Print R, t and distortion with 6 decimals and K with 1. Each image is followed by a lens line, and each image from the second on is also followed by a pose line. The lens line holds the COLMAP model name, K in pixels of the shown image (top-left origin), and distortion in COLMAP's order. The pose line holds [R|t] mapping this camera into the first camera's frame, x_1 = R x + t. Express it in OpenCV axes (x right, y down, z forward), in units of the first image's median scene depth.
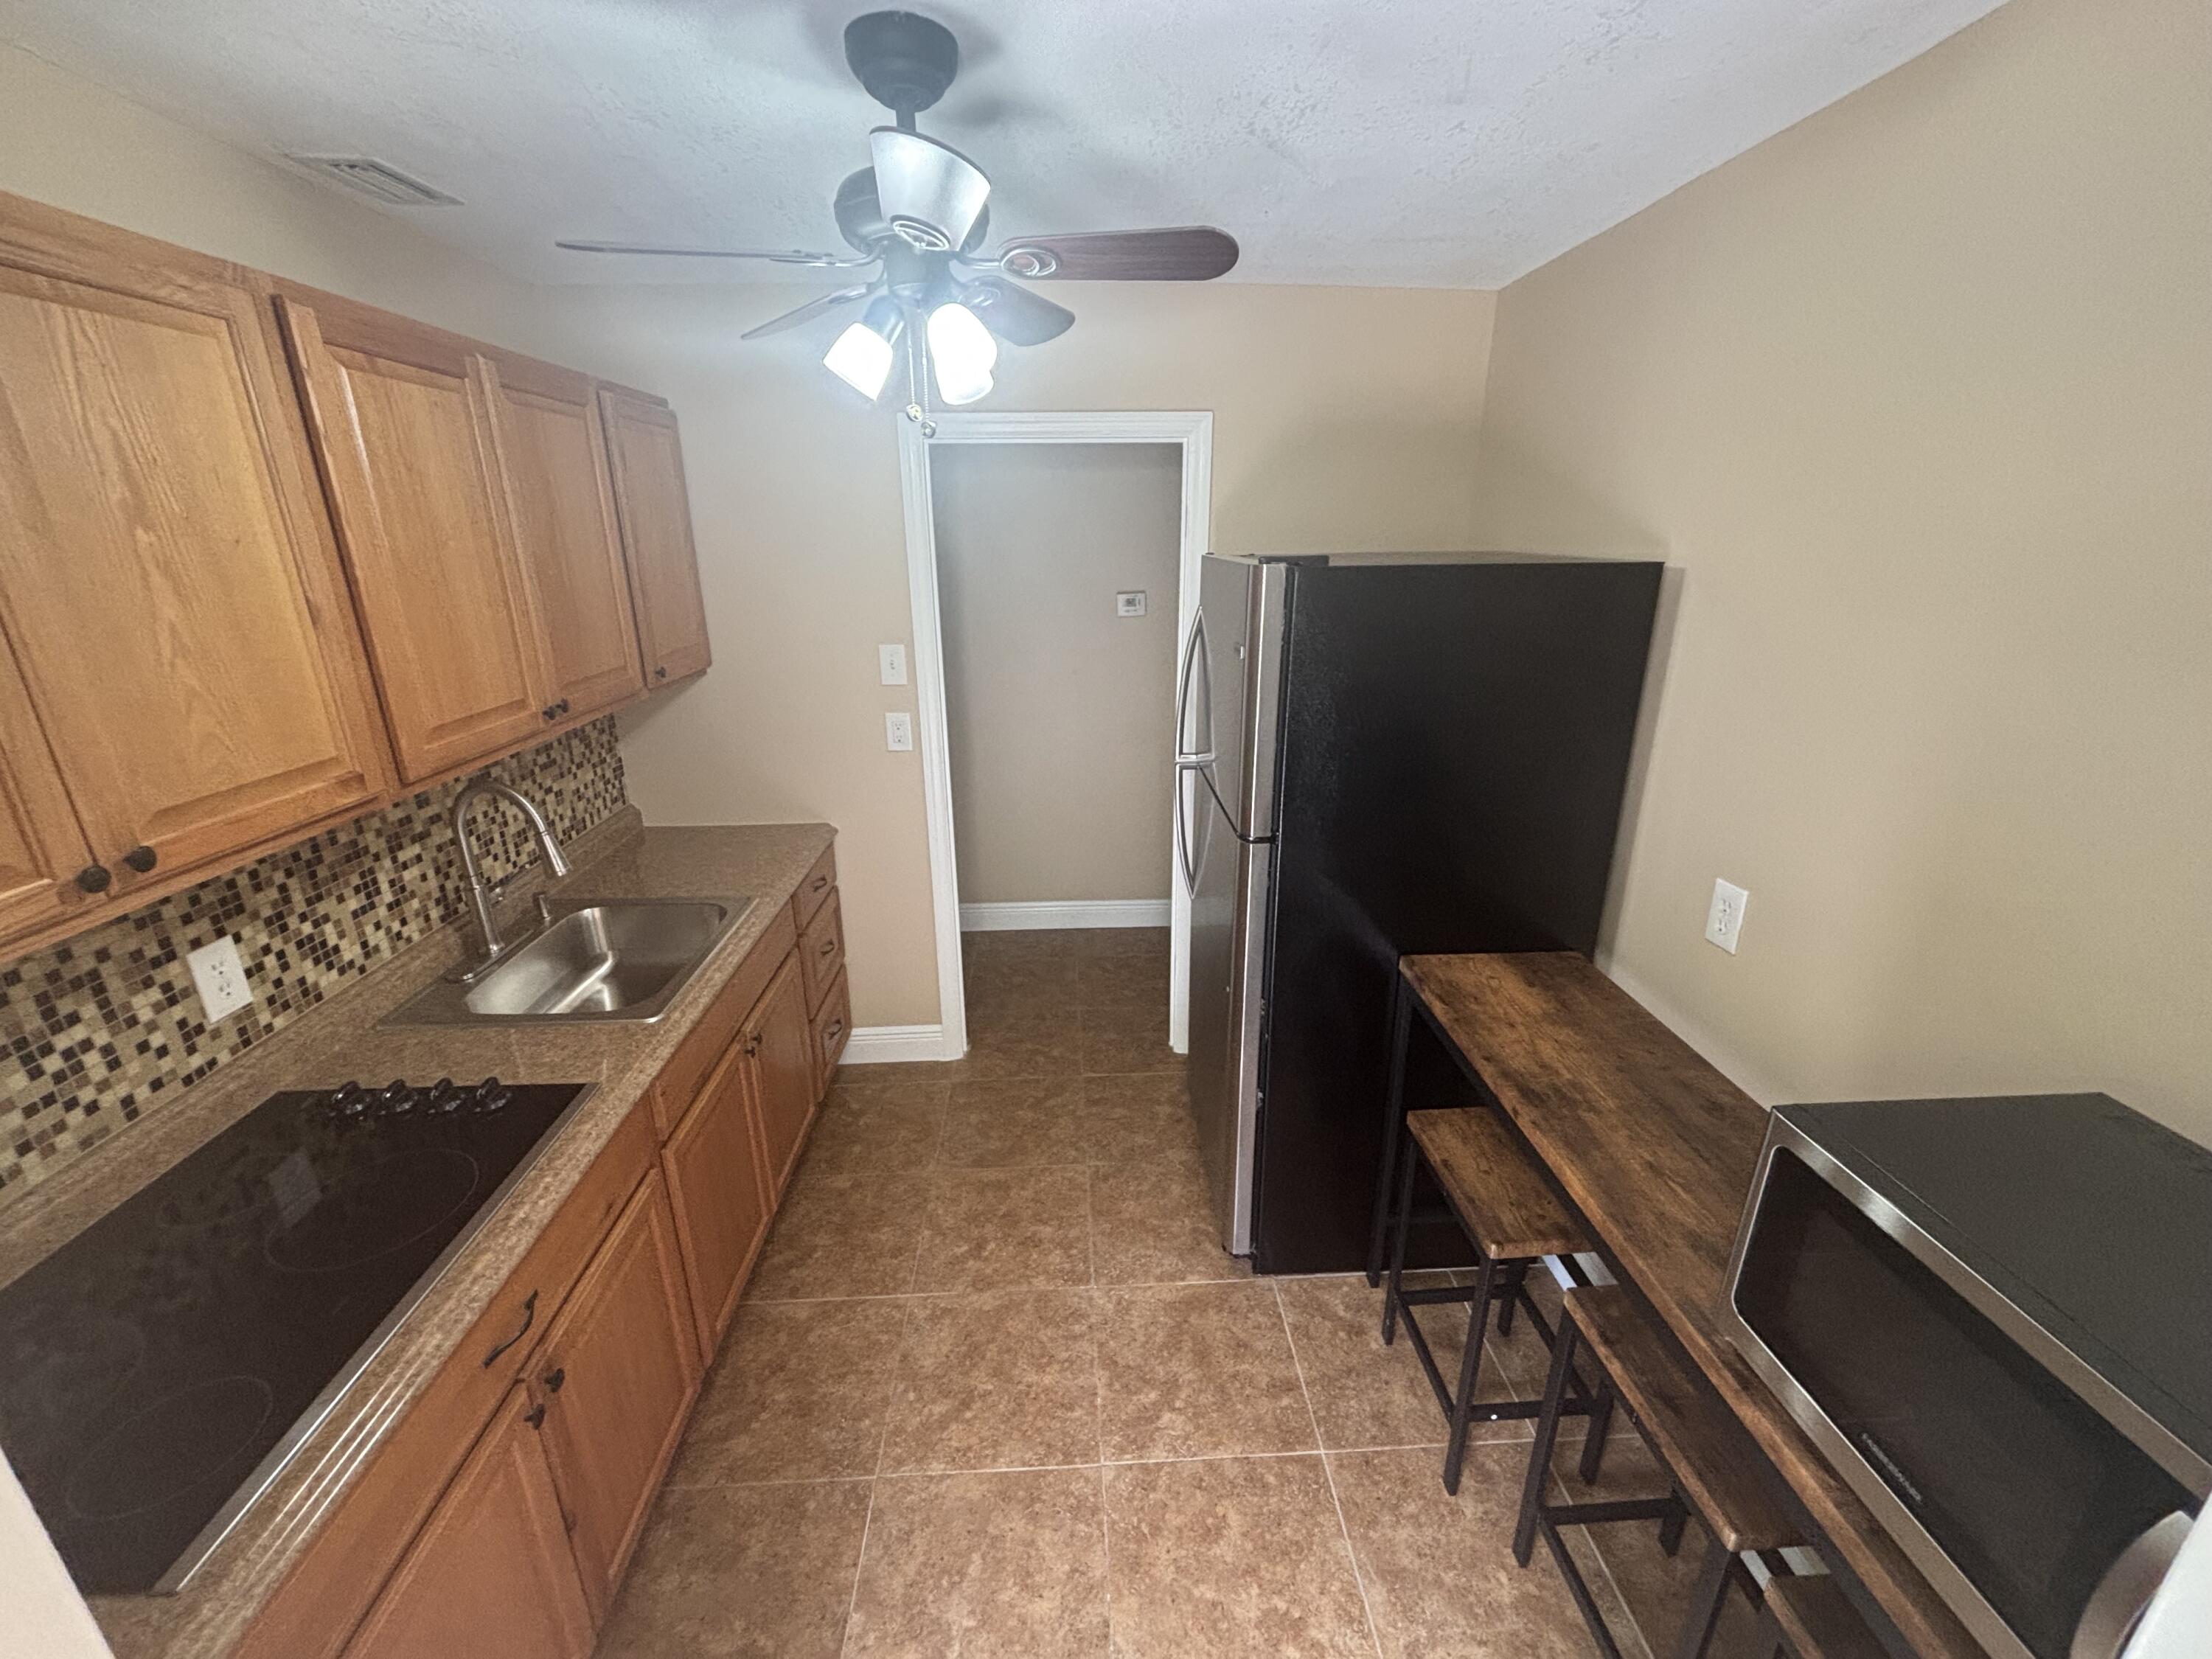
lens RADIAL K [[894.8, 0, 1106.0], [0, 894.8, 829.5], [0, 0, 1]] dist [0.010761, -0.000403]
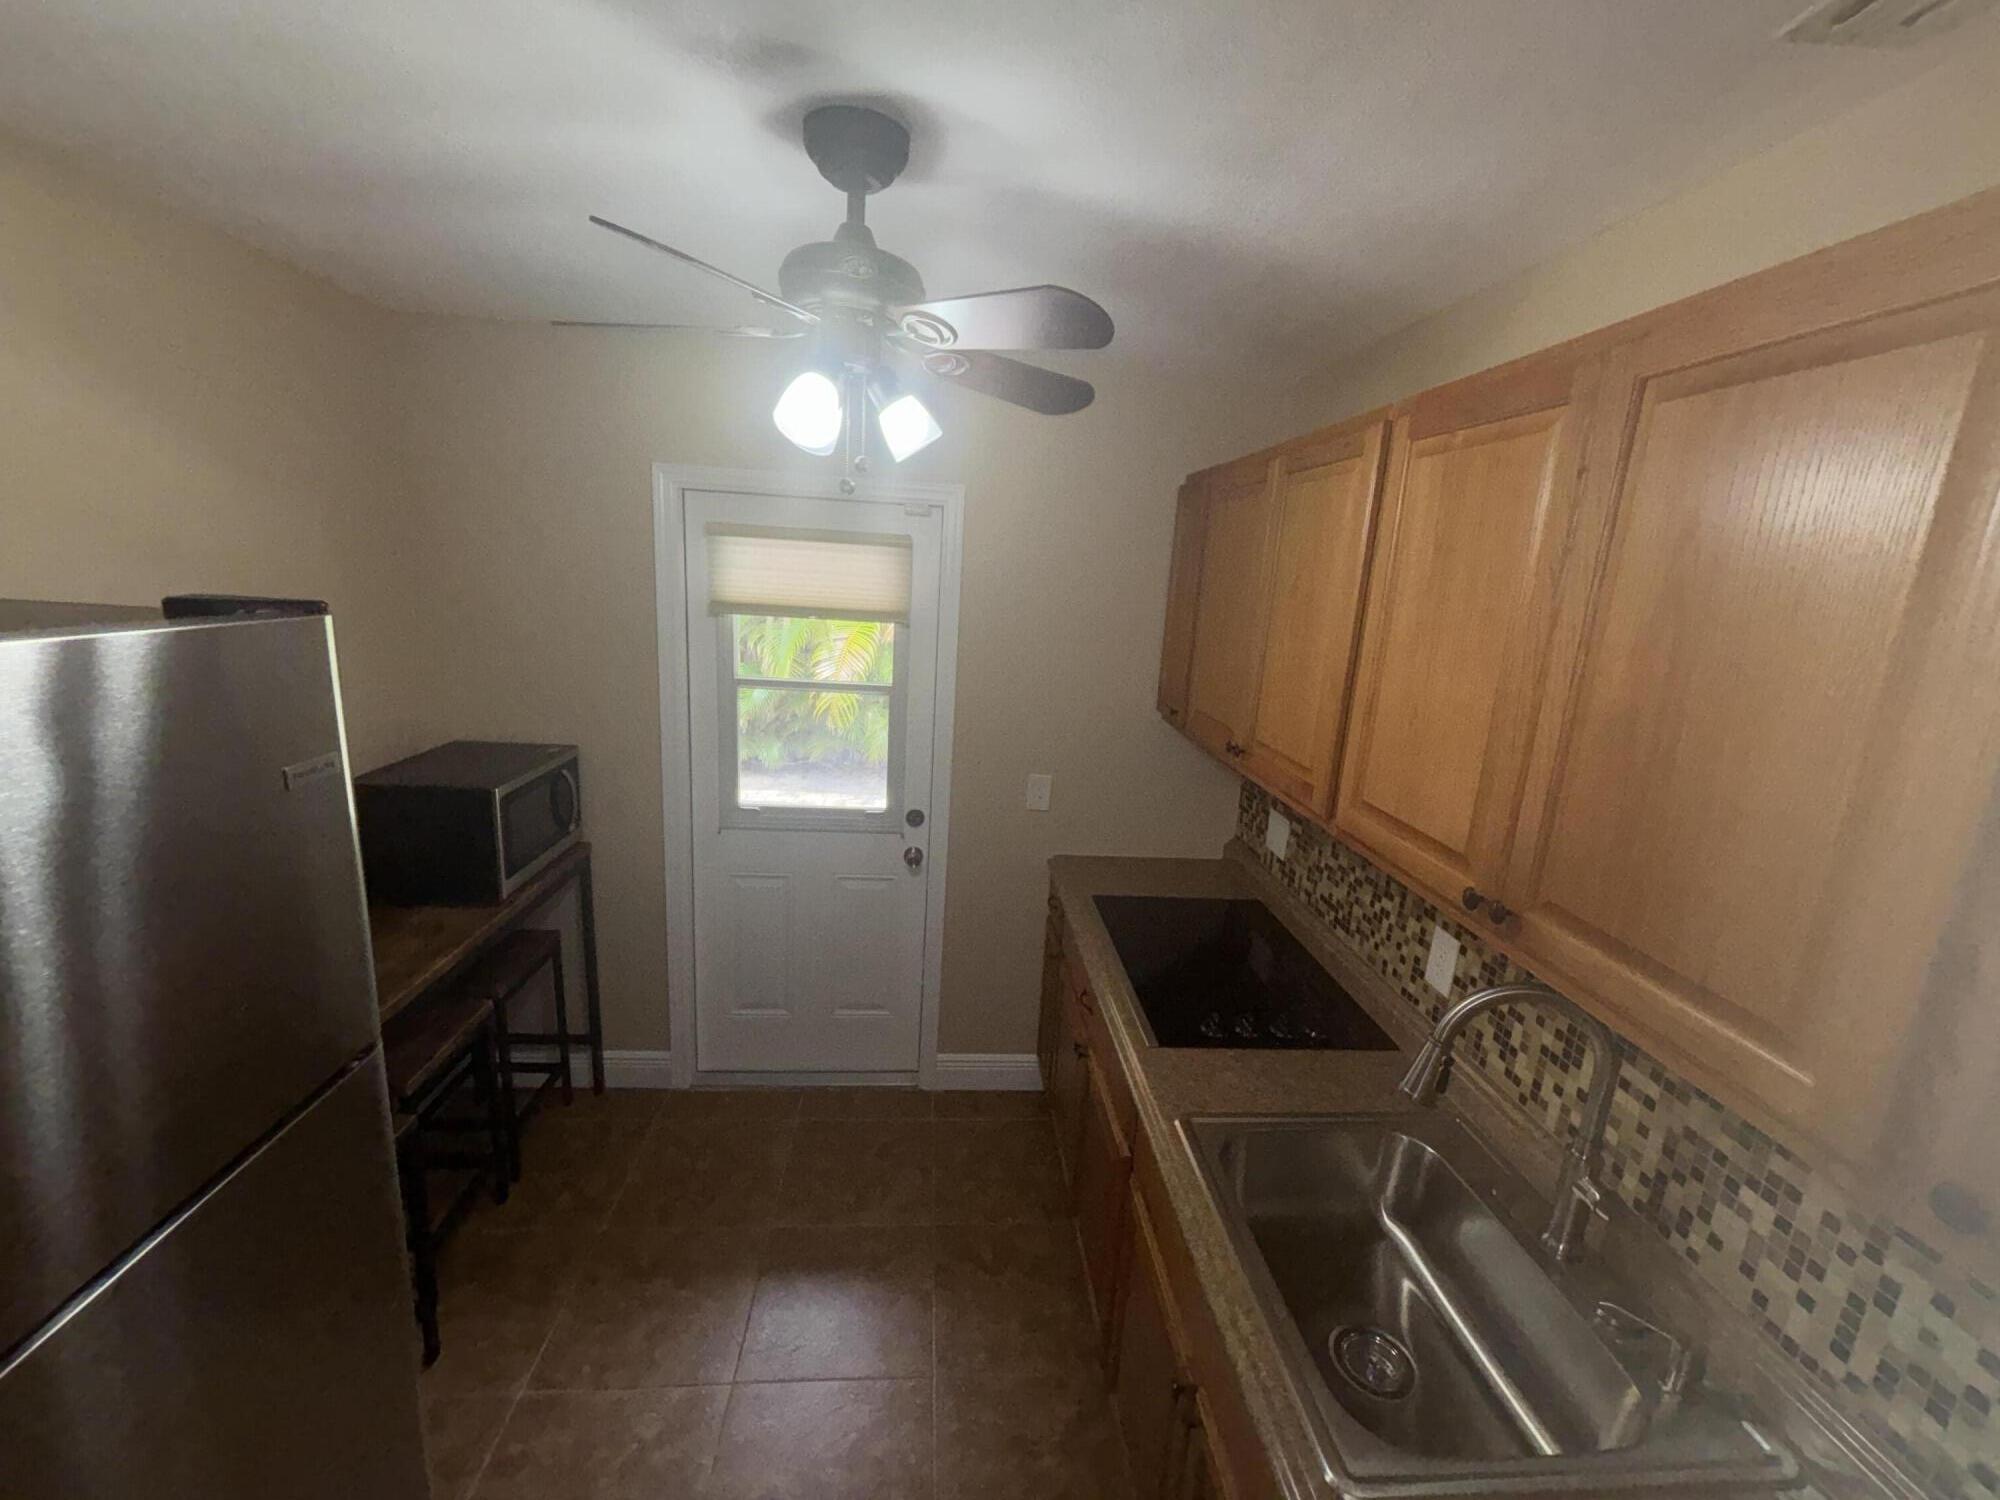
lens RADIAL K [[809.1, 0, 1000.0], [0, 809.1, 750.0], [0, 0, 1]] dist [0.010761, -0.000403]
pose [[-0.998160, -0.047809, -0.037285, -0.281554], [-0.060231, 0.852253, 0.519652, -0.550280], [0.006932, 0.520941, -0.853564, 1.583960]]
